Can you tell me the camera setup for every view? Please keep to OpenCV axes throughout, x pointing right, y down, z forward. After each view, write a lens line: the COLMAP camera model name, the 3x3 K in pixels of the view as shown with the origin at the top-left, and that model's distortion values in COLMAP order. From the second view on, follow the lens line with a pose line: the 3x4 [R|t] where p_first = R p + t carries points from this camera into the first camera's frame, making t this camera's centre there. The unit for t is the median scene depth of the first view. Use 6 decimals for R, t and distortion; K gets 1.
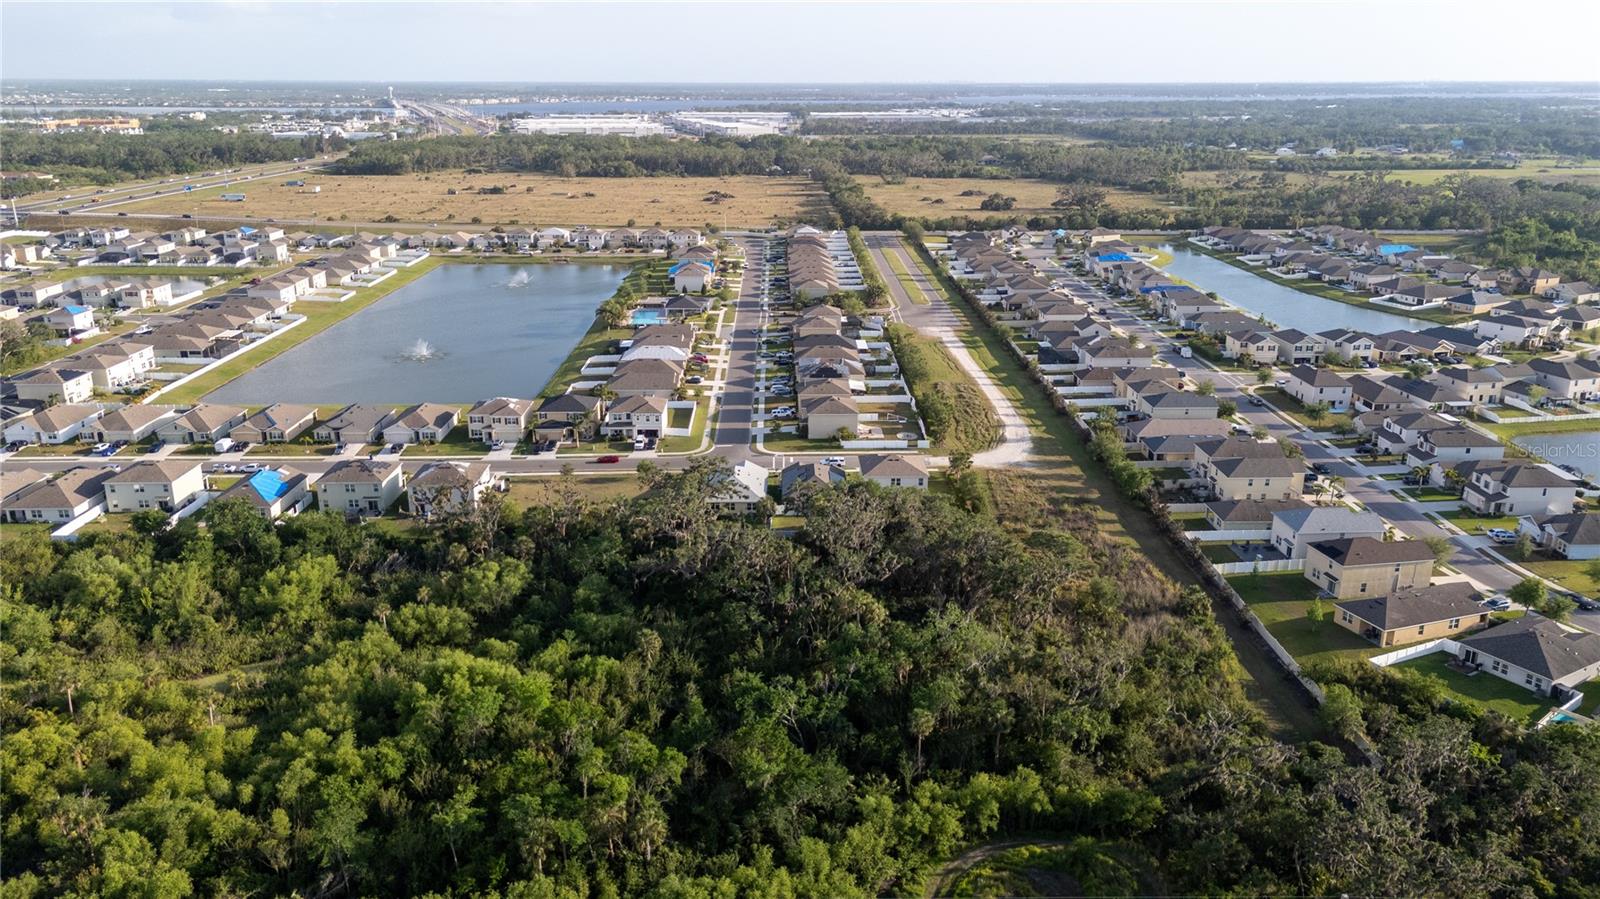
lens RADIAL K [[1172.3, 0, 800.0], [0, 1172.3, 449.5], [0, 0, 1]] dist [0.079765, -0.073695]
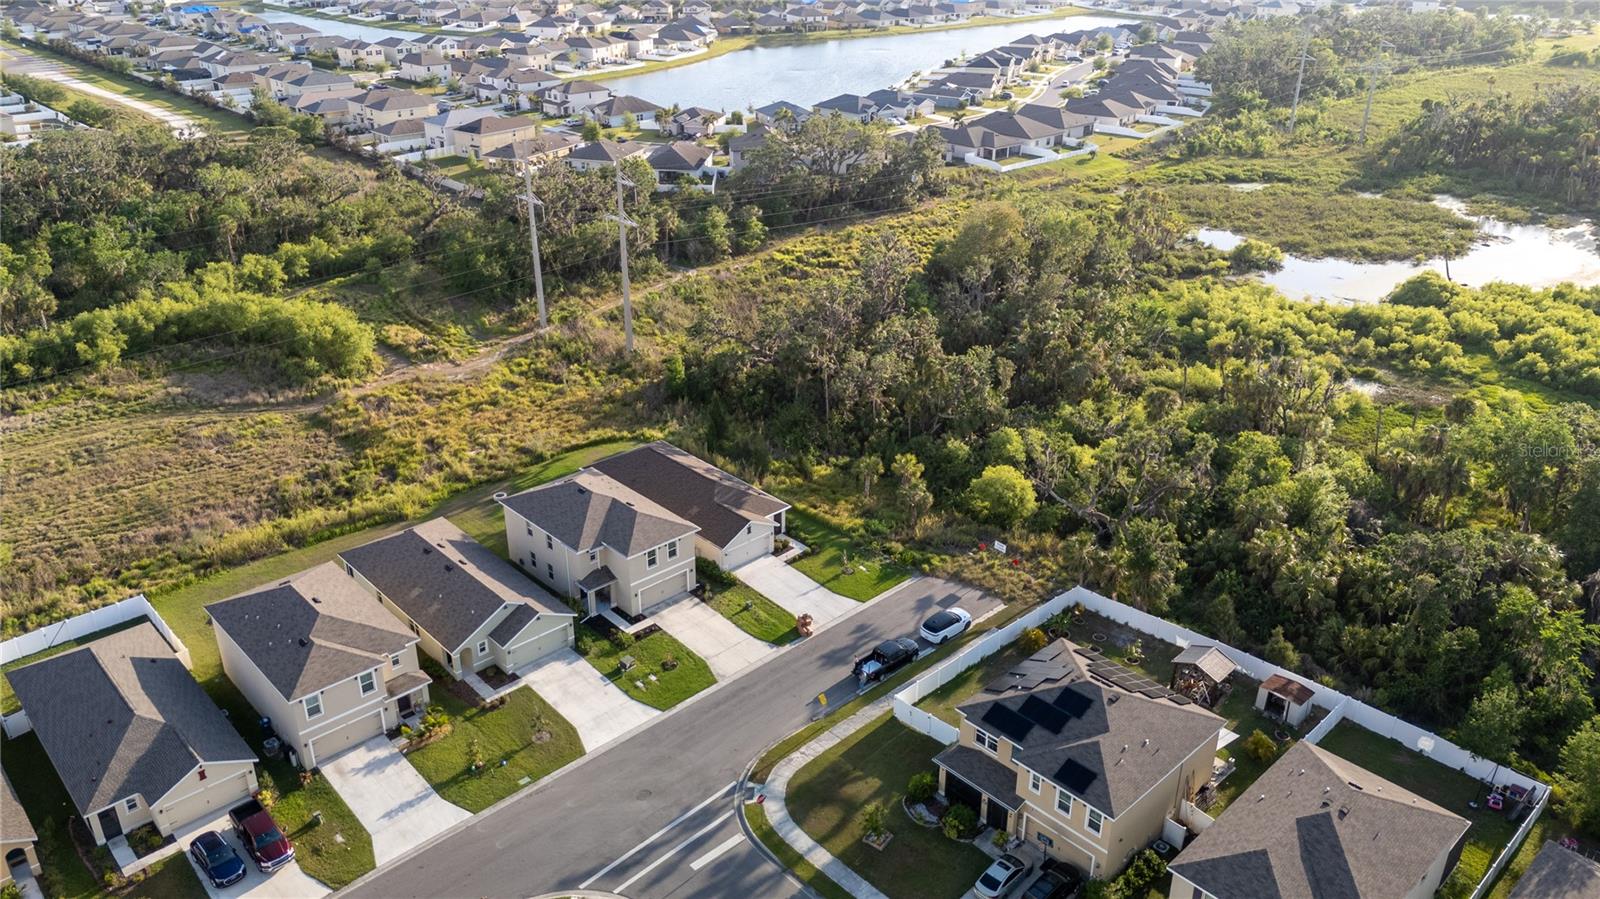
lens RADIAL K [[1172.3, 0, 800.0], [0, 1172.3, 449.5], [0, 0, 1]] dist [0.079765, -0.073695]
pose [[0.738708, -0.287132, 0.609807, -0.178500], [0.201988, 0.957449, 0.206138, 0.187434], [-0.643048, -0.029102, 0.765273, -0.261833]]
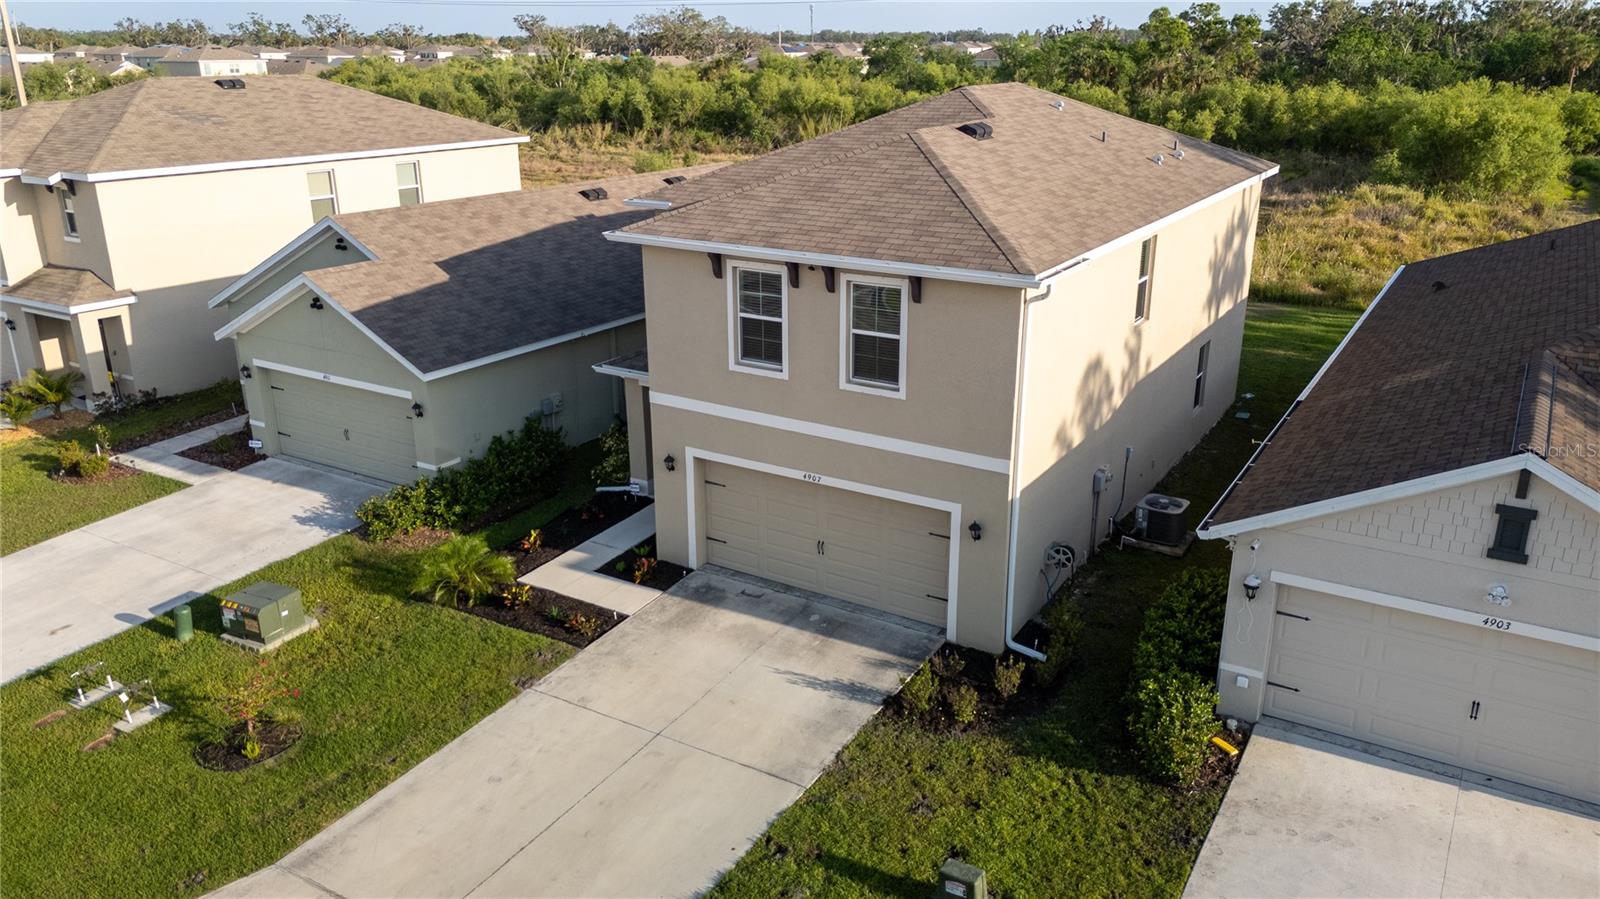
lens RADIAL K [[1172.3, 0, 800.0], [0, 1172.3, 449.5], [0, 0, 1]] dist [0.079765, -0.073695]
pose [[0.845716, 0.171256, -0.505406, 0.064471], [-0.157364, 0.985024, 0.070452, 0.299810], [0.509903, 0.019950, 0.860001, 0.016414]]
